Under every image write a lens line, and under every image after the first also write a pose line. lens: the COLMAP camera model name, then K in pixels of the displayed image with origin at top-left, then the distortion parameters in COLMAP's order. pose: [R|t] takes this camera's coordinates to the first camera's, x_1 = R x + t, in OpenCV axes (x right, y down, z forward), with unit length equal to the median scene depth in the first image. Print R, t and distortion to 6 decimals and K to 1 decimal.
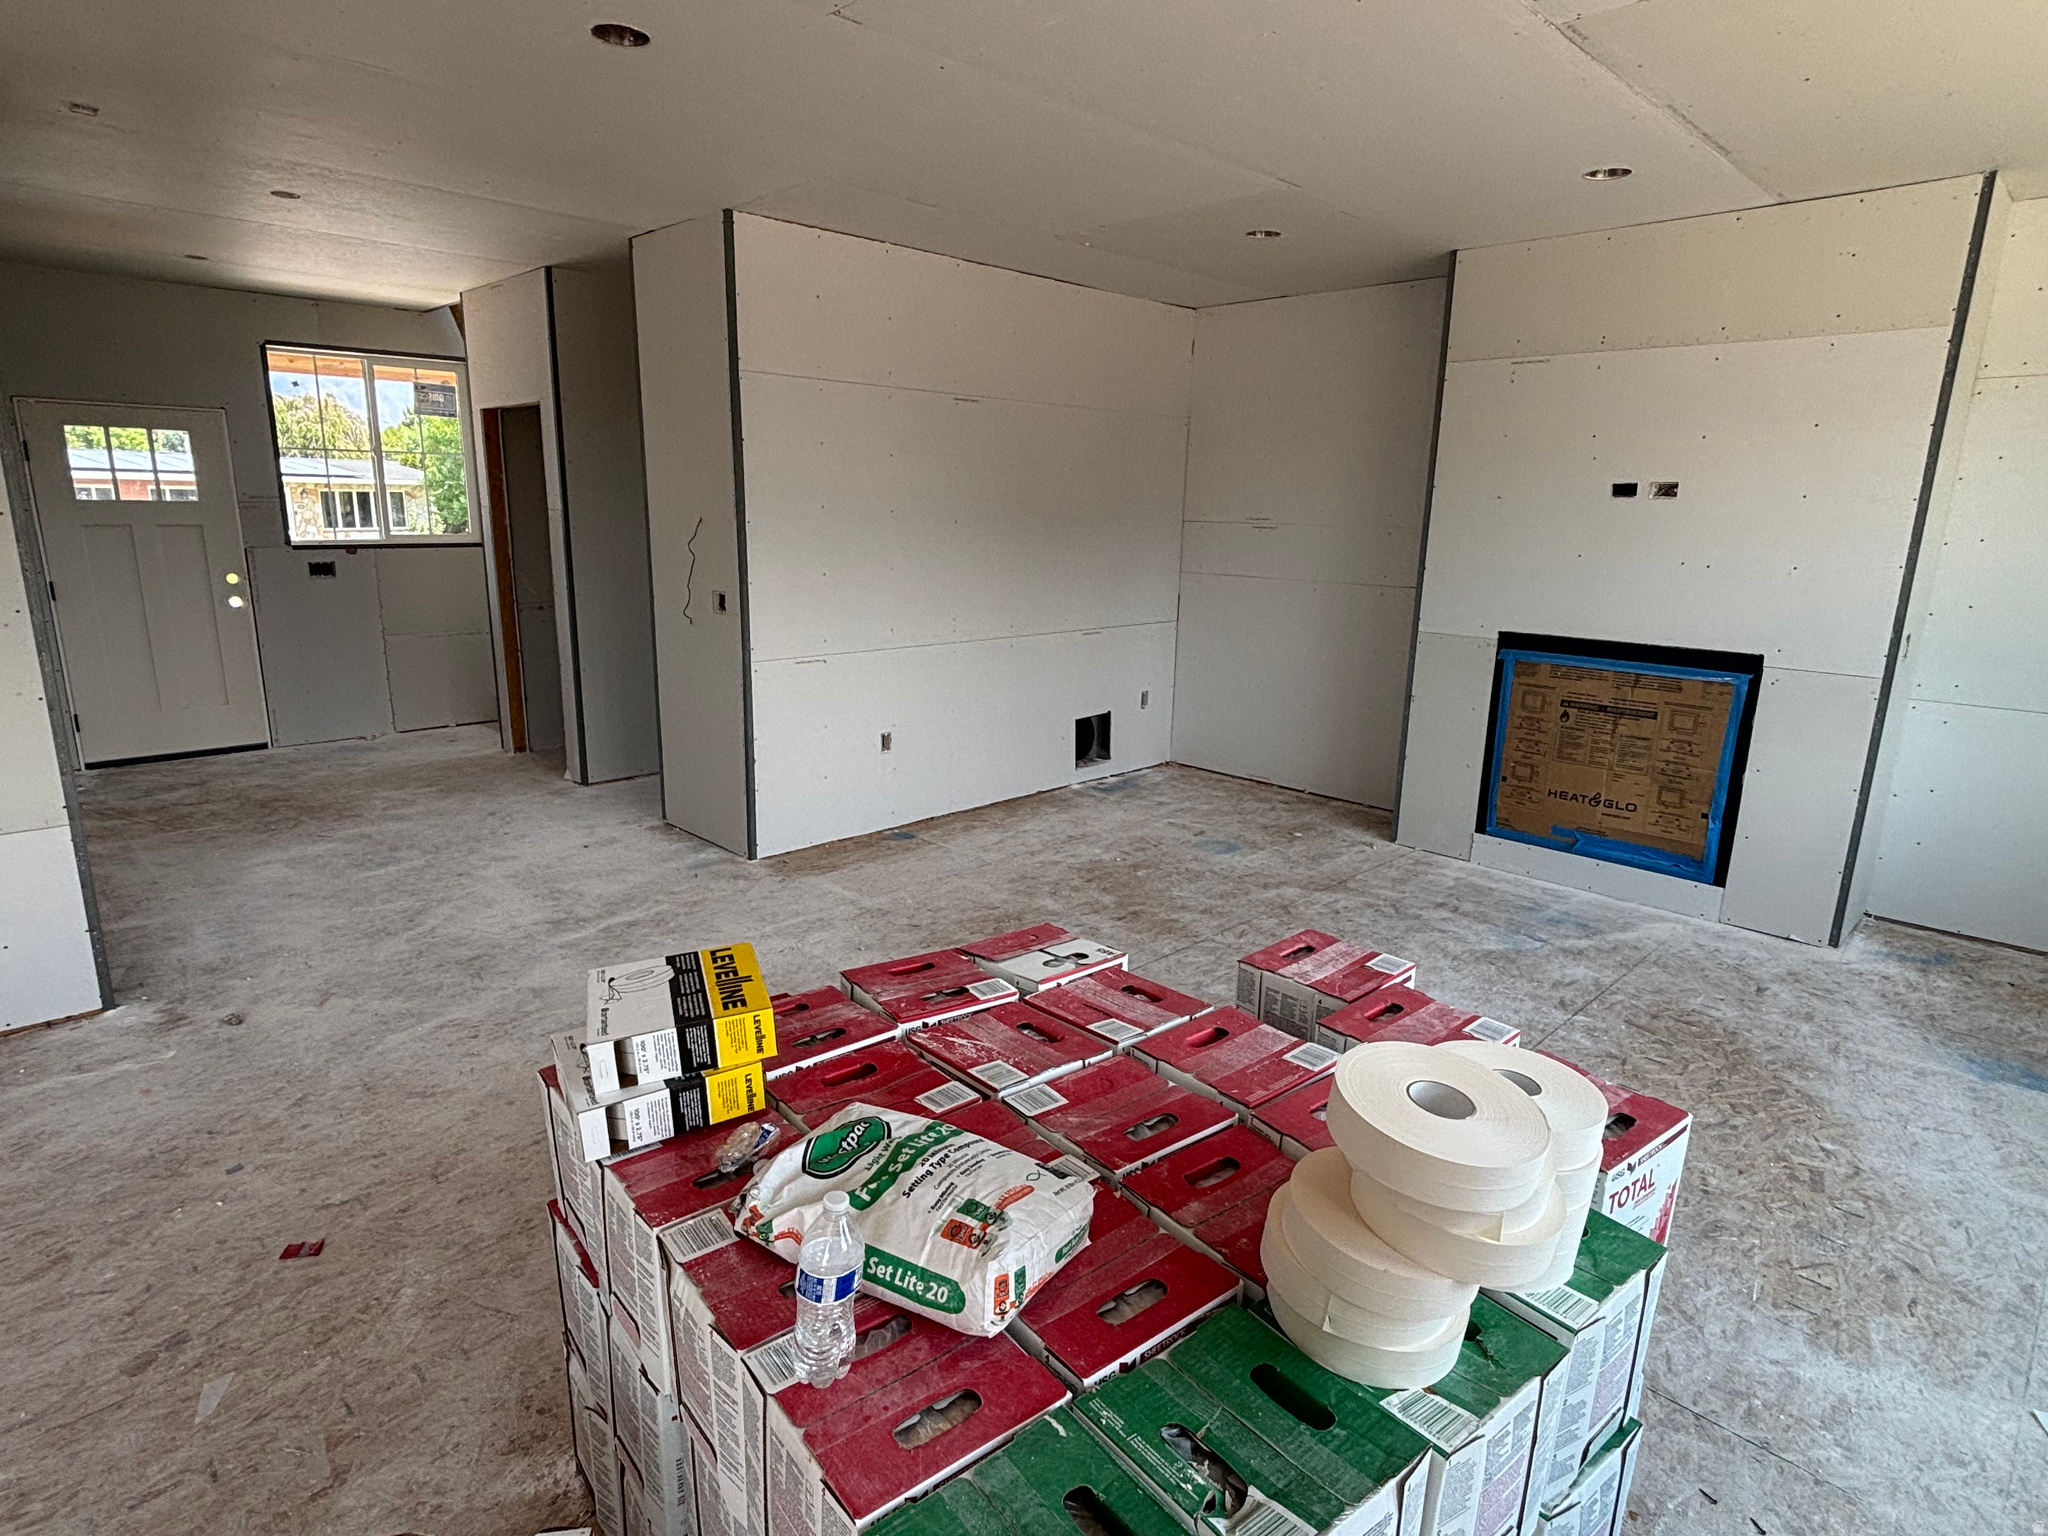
lens RADIAL K [[1117.4, 0, 1004.5], [0, 1117.4, 766.6], [0, 0, 1]] dist [0.007995, -0.009604]
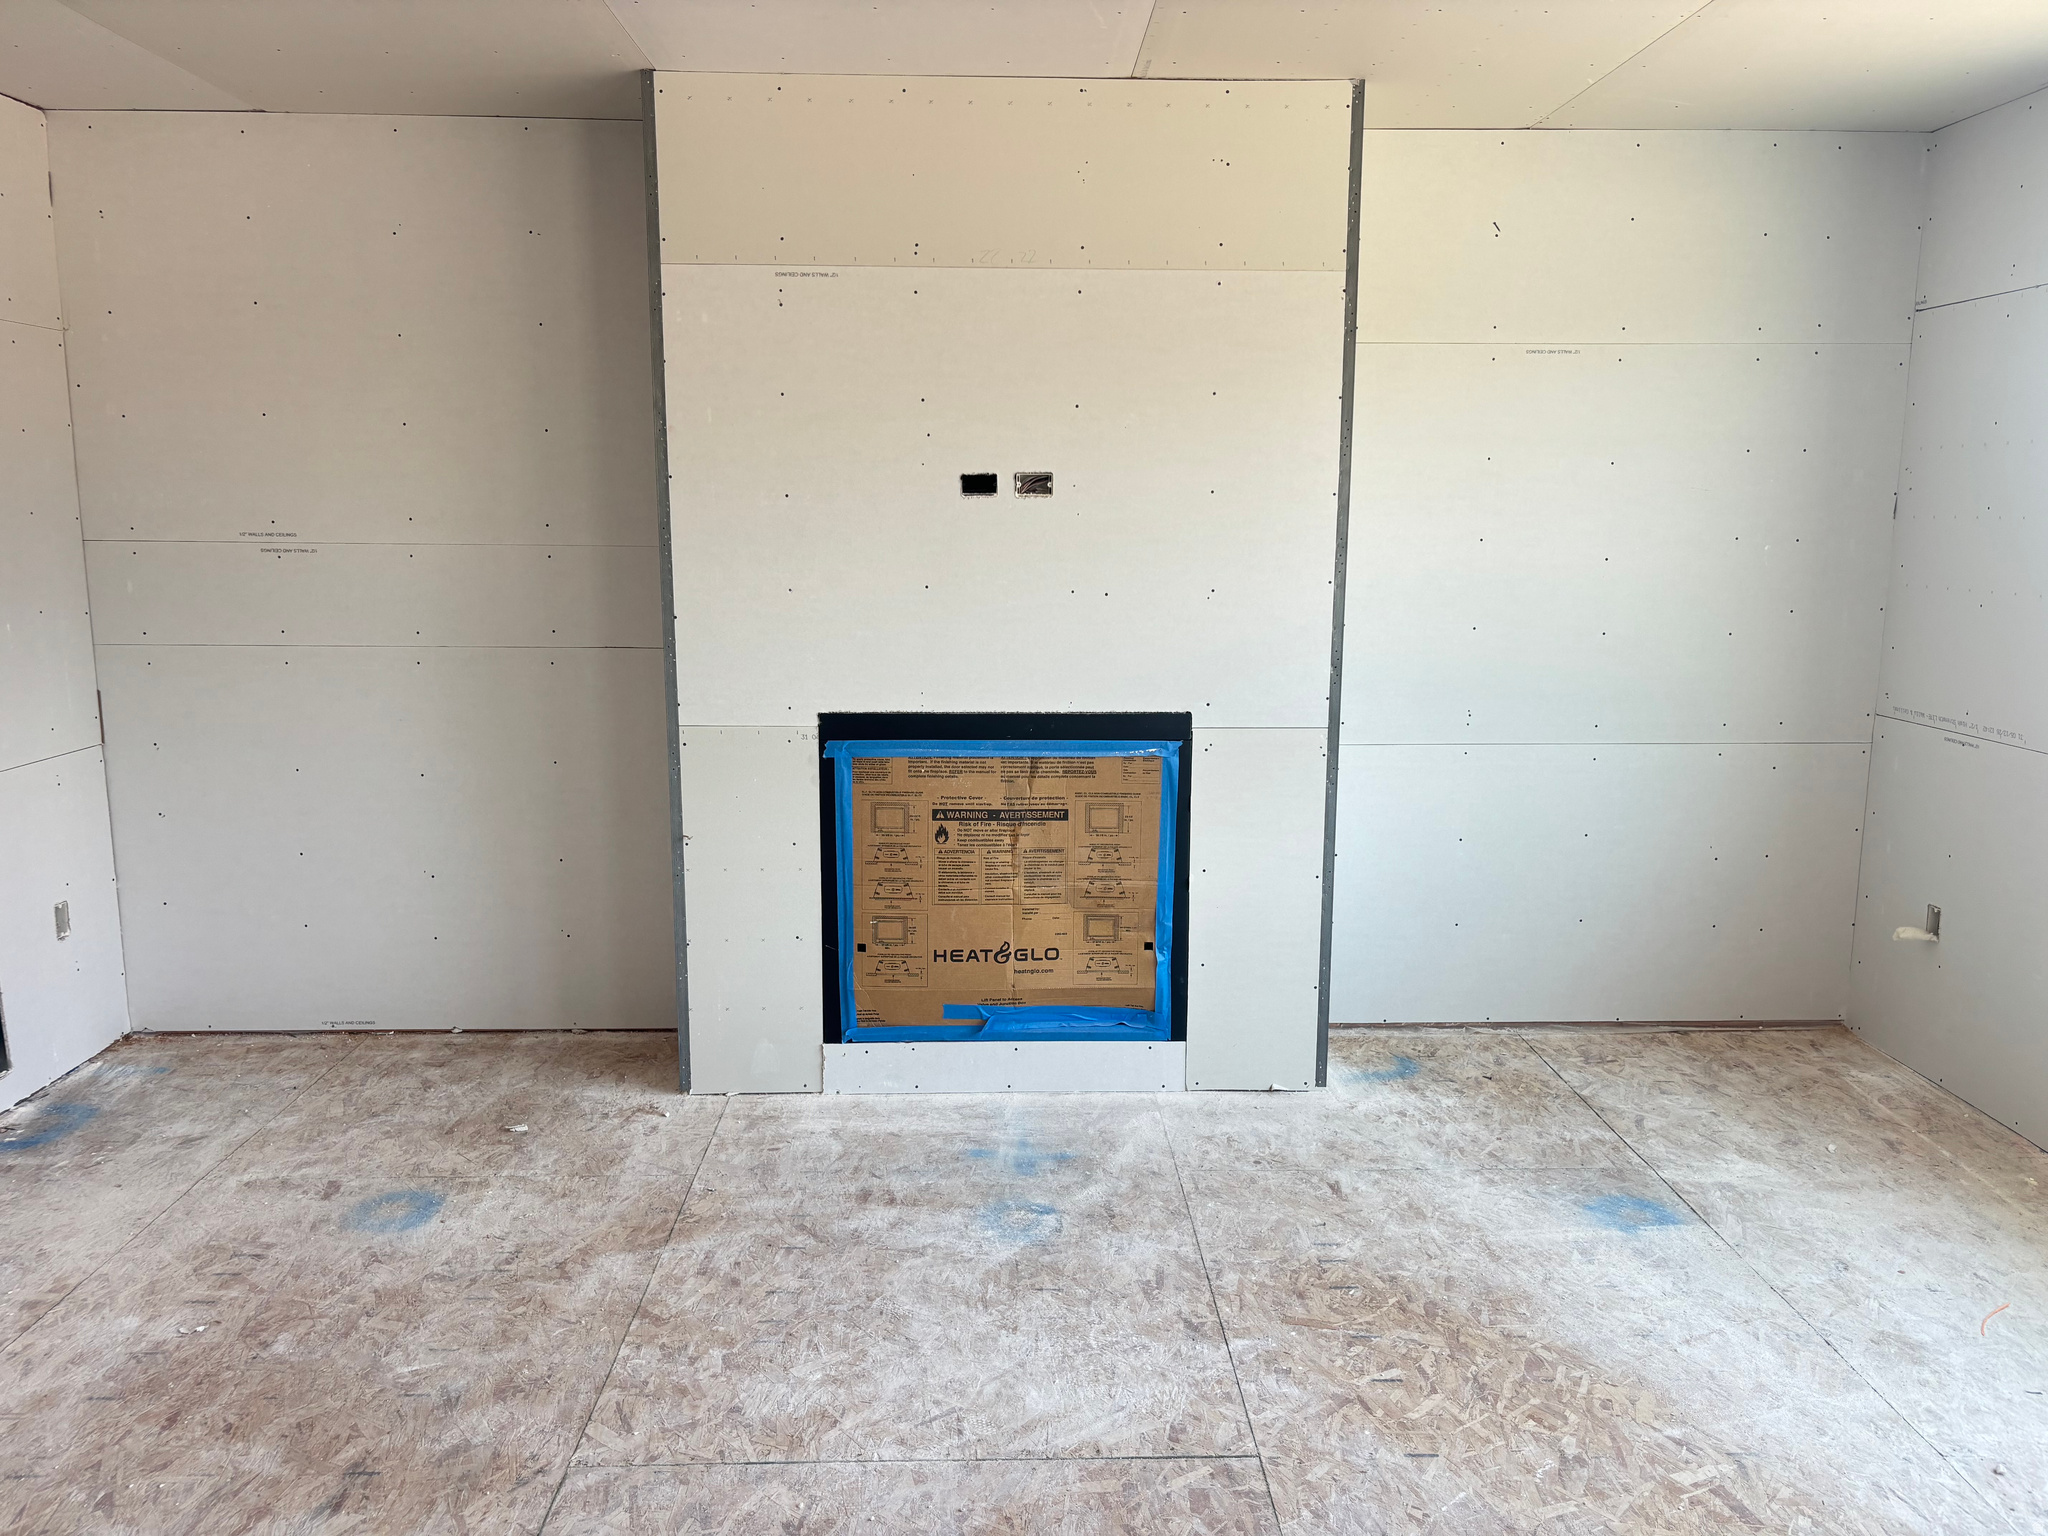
lens RADIAL K [[1559.7, 0, 1029.2], [0, 1559.7, 762.1], [0, 0, 1]] dist [0.051385, -0.043887]
pose [[0.673209, -0.136261, 0.726789, -0.107775], [0.179148, 0.983649, 0.018477, -0.095289], [-0.717423, 0.117764, 0.686612, 0.358687]]
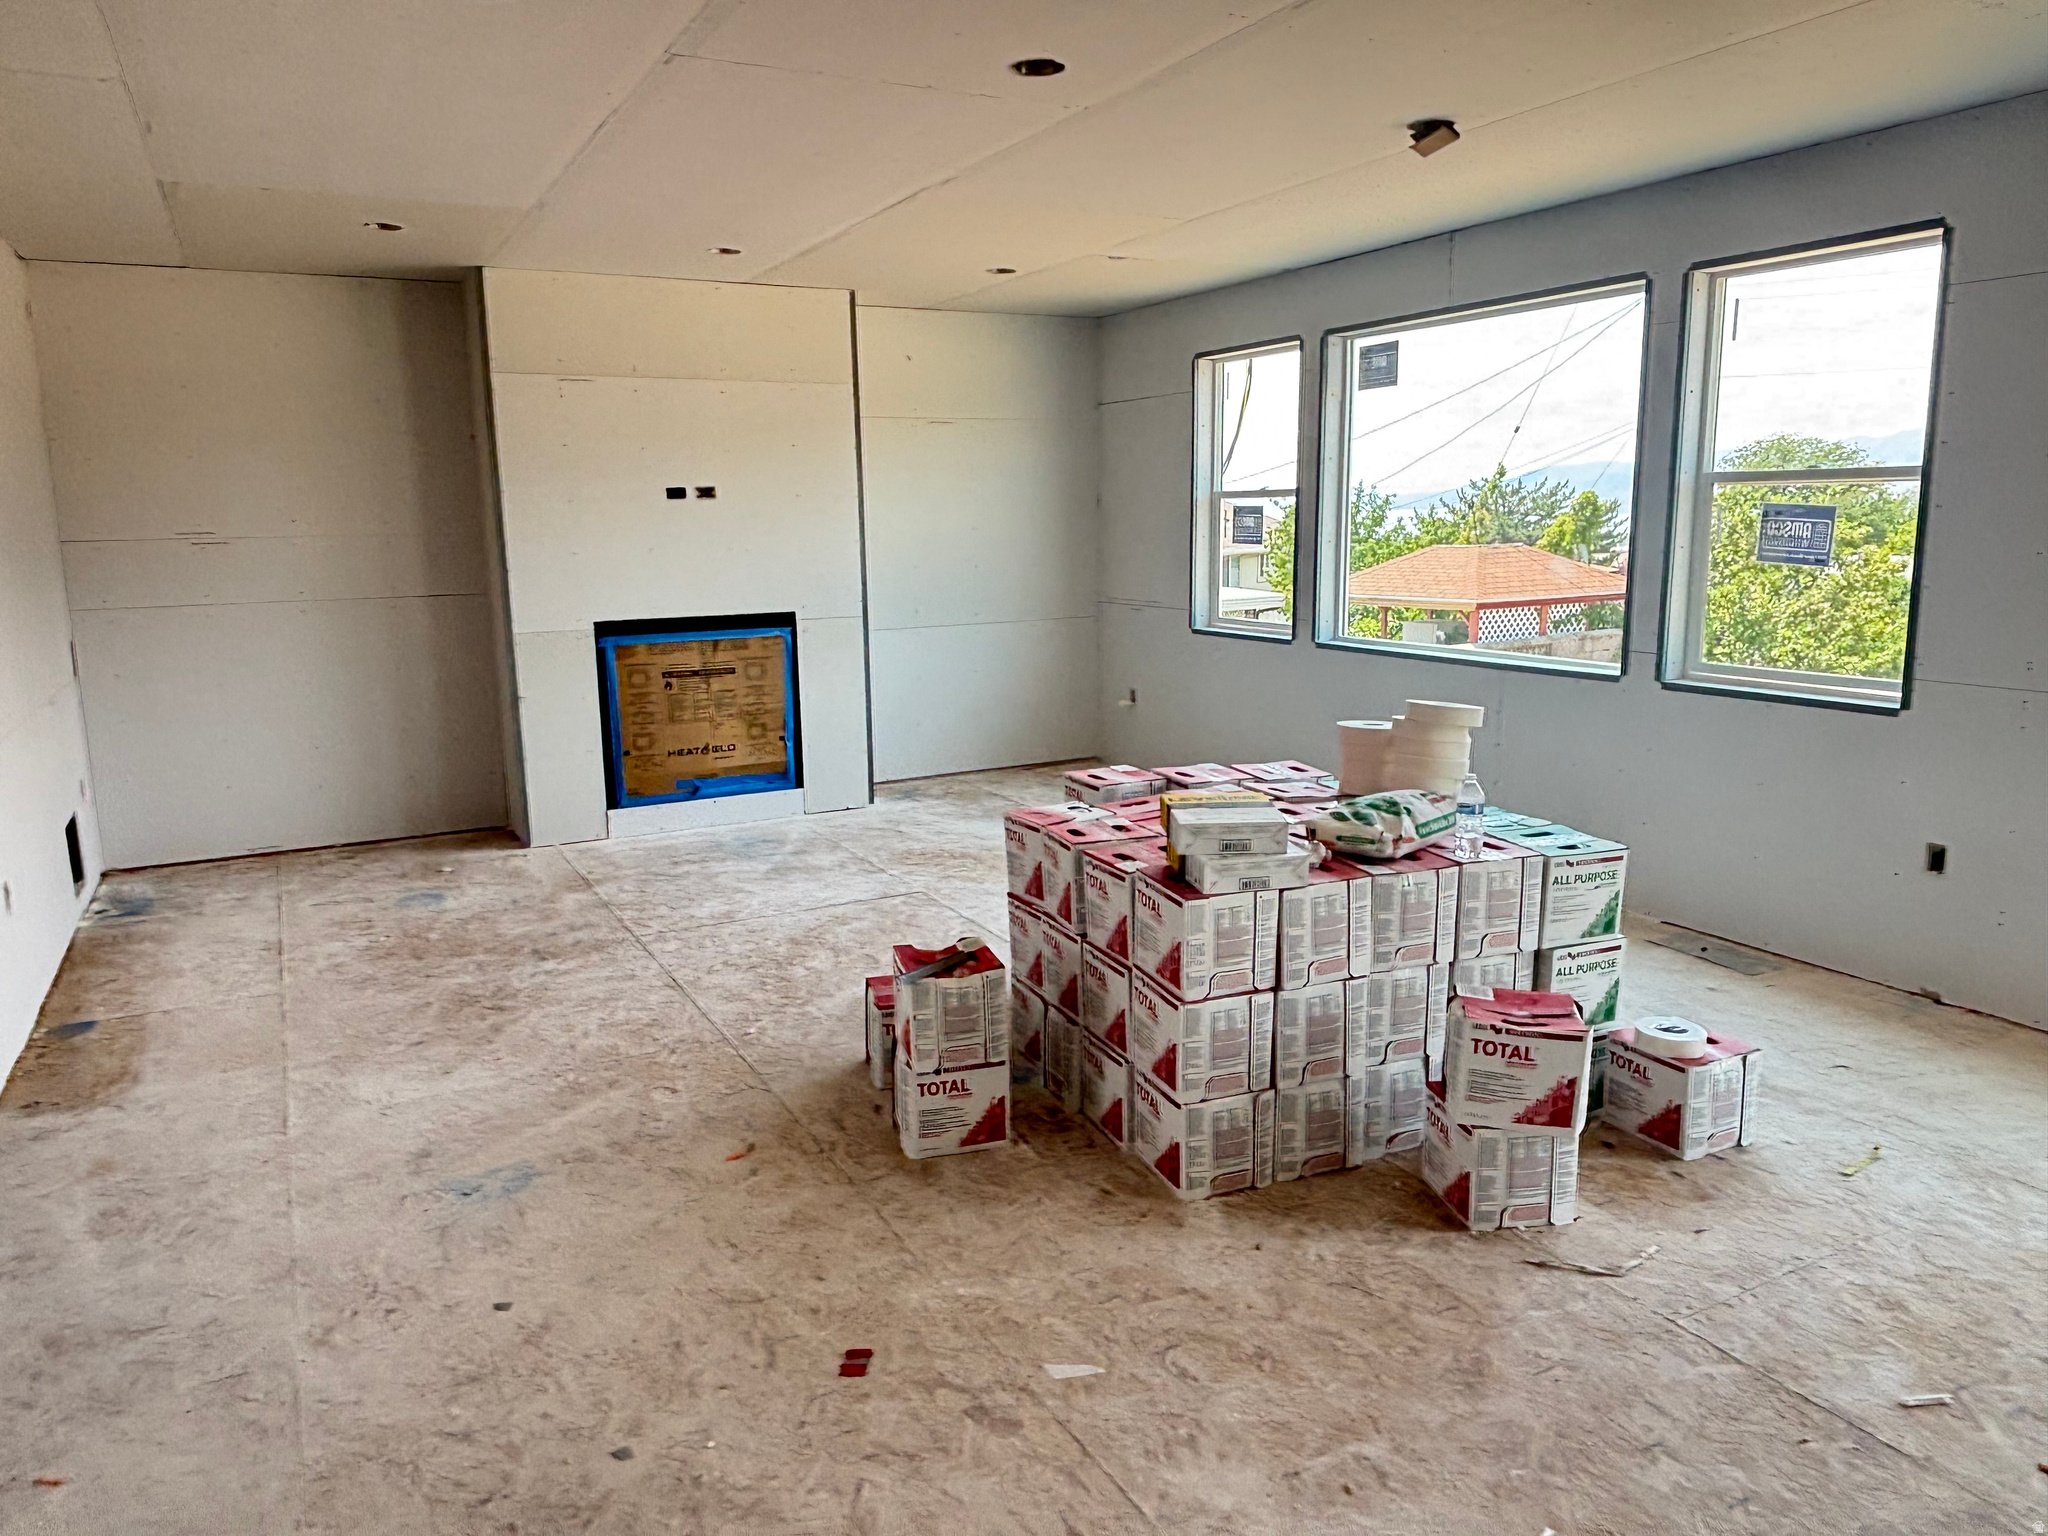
lens RADIAL K [[1393.3, 0, 1024.8], [0, 1393.3, 761.7], [0, 0, 1]] dist [0.005748, -0.000360]
pose [[0.267180, -0.195331, 0.943642, -0.802671], [0.242514, 0.961353, 0.130332, -0.069764], [-0.932632, 0.194024, 0.304225, 0.234590]]
